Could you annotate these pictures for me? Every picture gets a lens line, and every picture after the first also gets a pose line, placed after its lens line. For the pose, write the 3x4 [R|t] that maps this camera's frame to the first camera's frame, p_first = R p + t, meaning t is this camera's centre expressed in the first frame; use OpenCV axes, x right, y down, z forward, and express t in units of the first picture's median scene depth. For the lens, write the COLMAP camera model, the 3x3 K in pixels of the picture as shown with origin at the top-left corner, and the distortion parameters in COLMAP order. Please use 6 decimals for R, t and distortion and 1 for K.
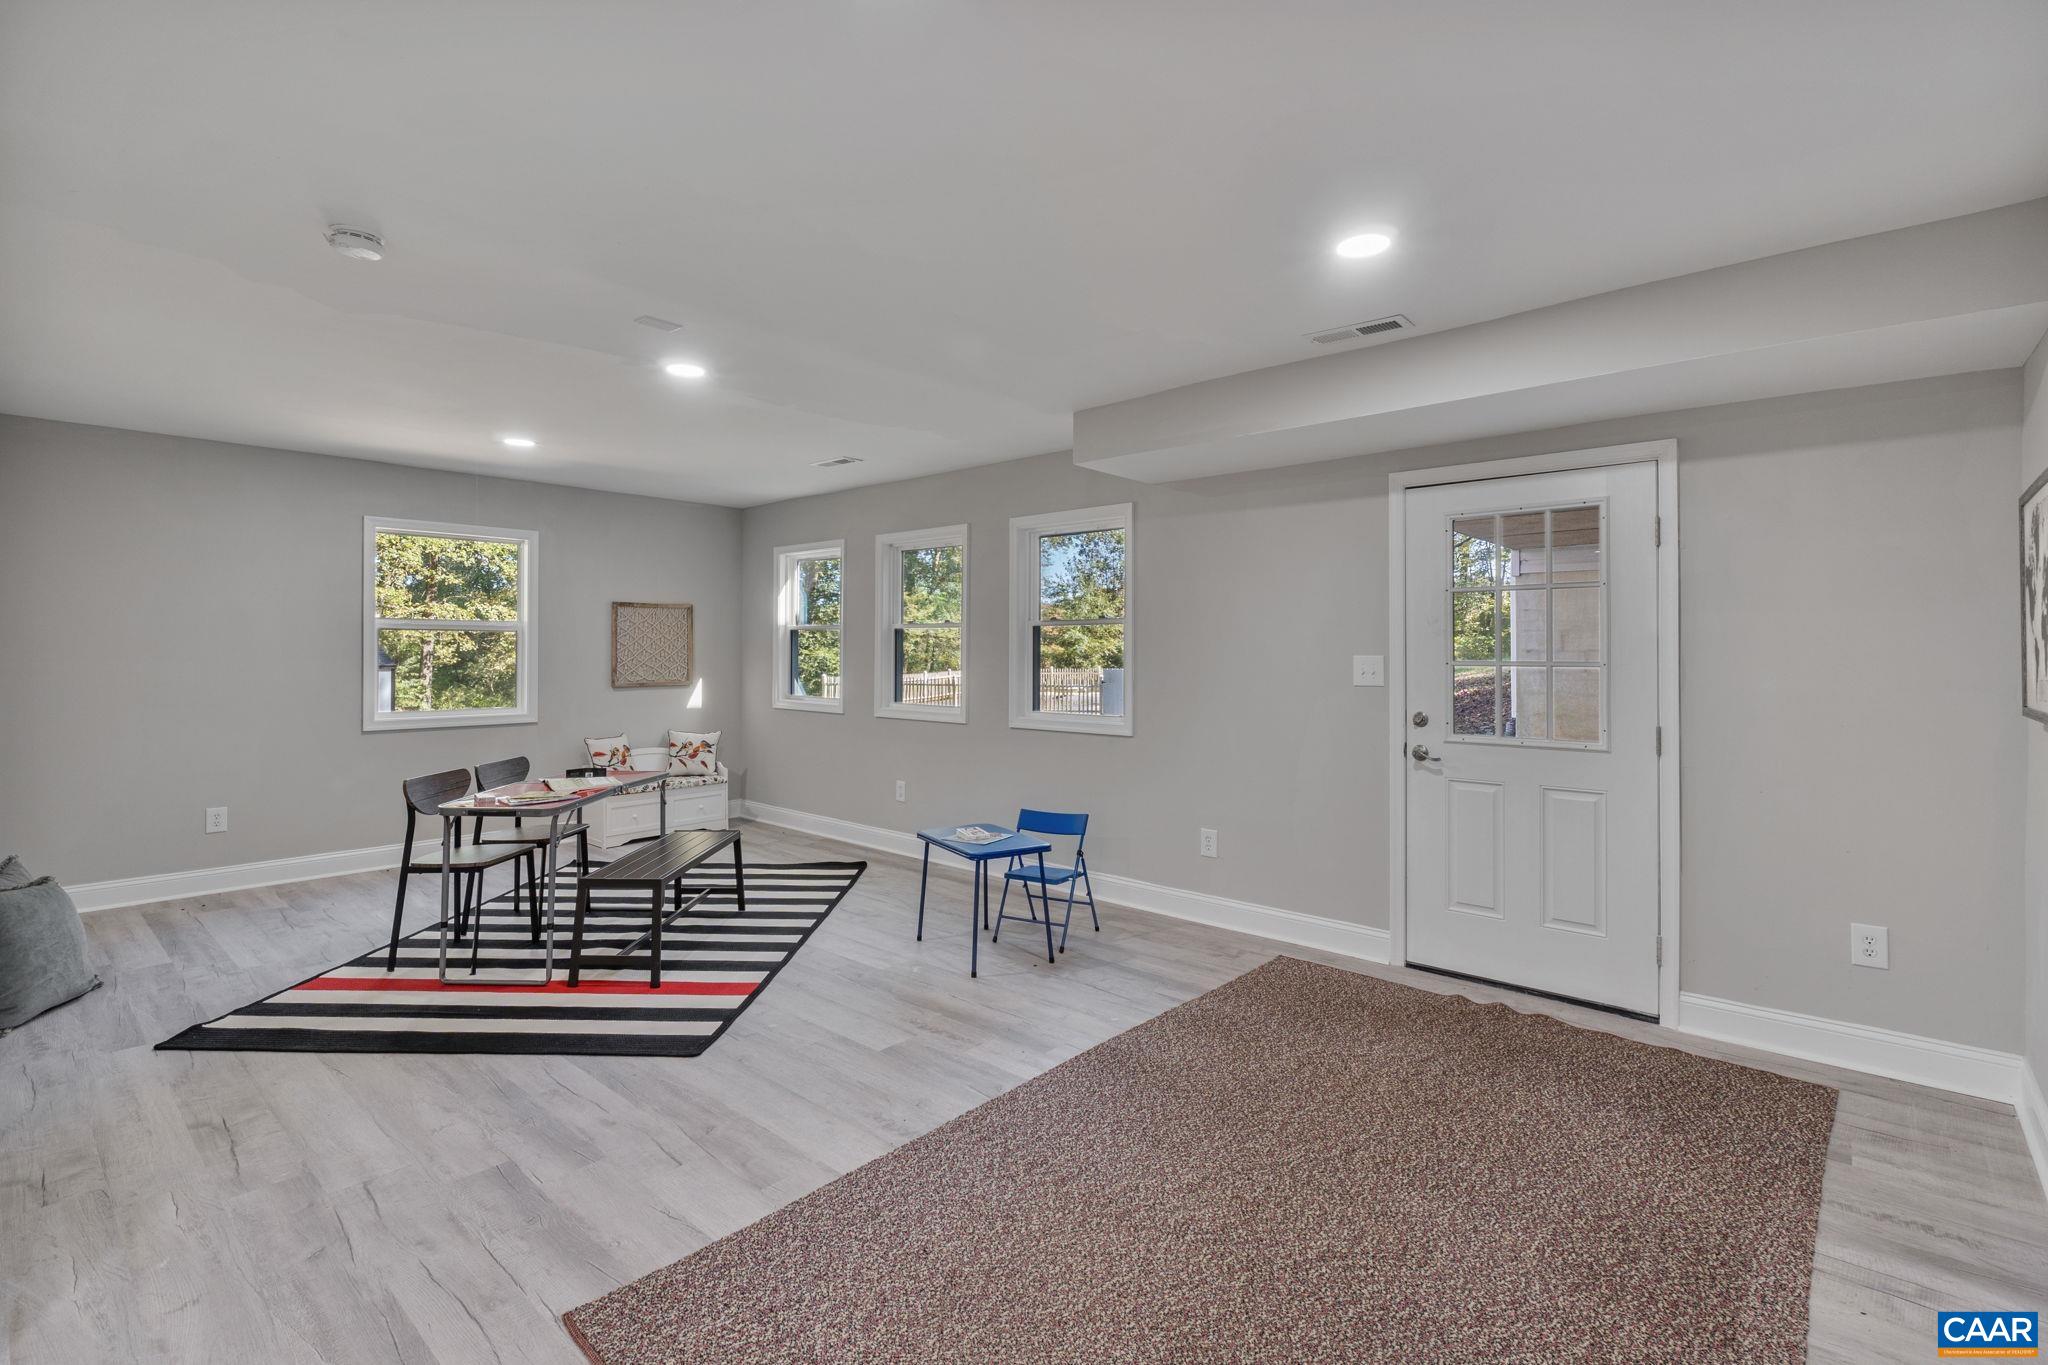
lens RADIAL K [[937.6, 0, 1014.0], [0, 937.6, 639.8], [0, 0, 1]] dist [-0.000087, 0.000197]
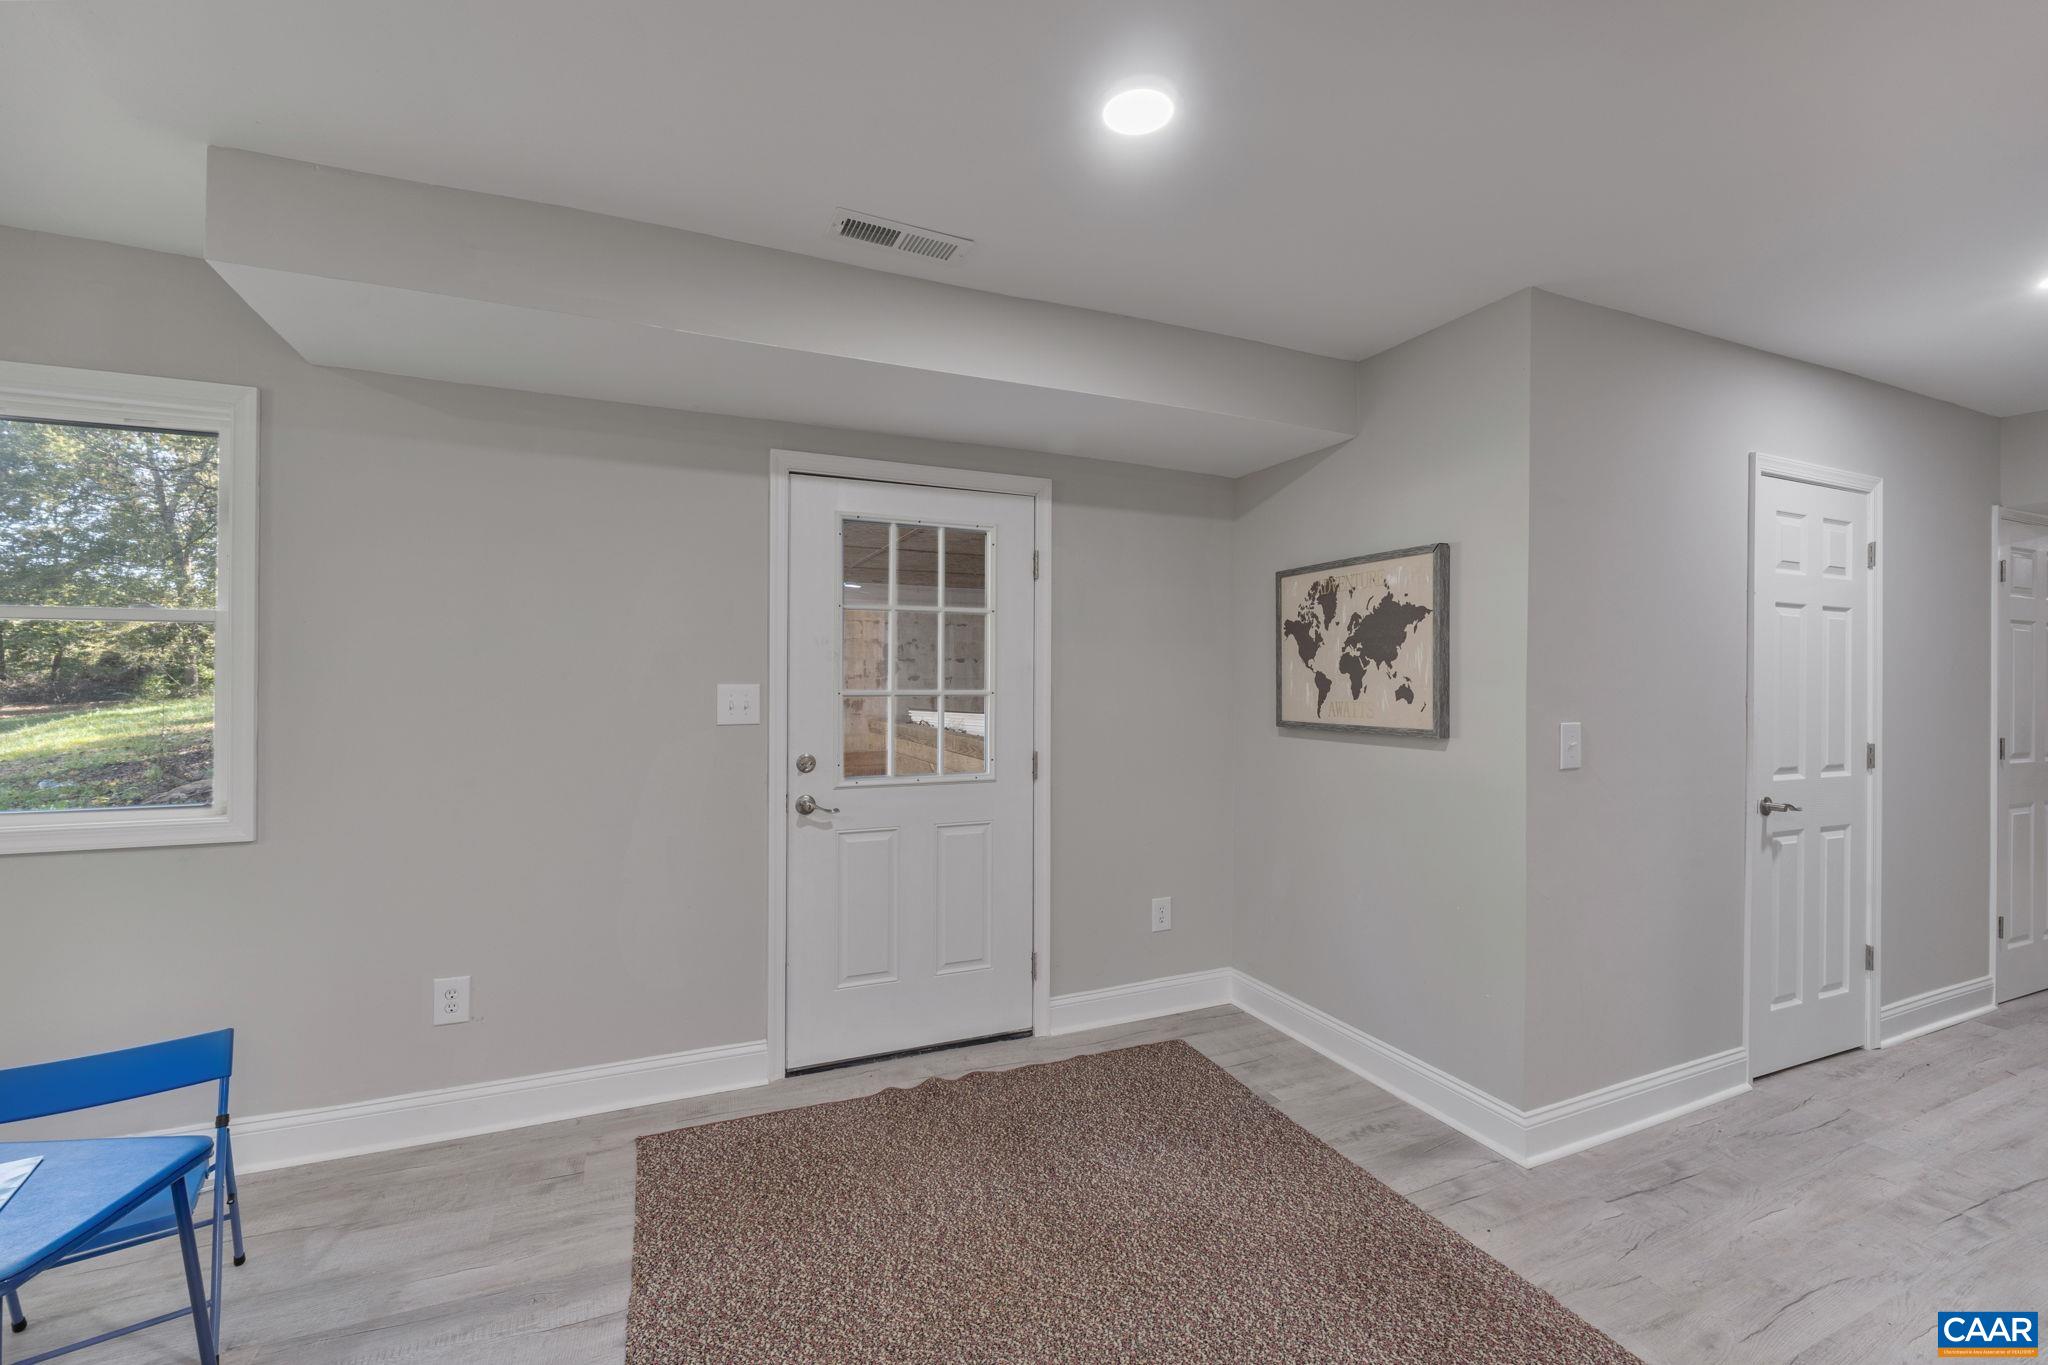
lens RADIAL K [[865.6, 0, 1007.9], [0, 865.6, 673.2], [0, 0, 1]] dist [-0.005169, -0.000455]
pose [[0.405675, 0.005470, 0.914001, -0.198374], [-0.016507, 0.999863, 0.001343, 0.003959], [-0.913868, -0.015632, 0.405709, 0.609683]]
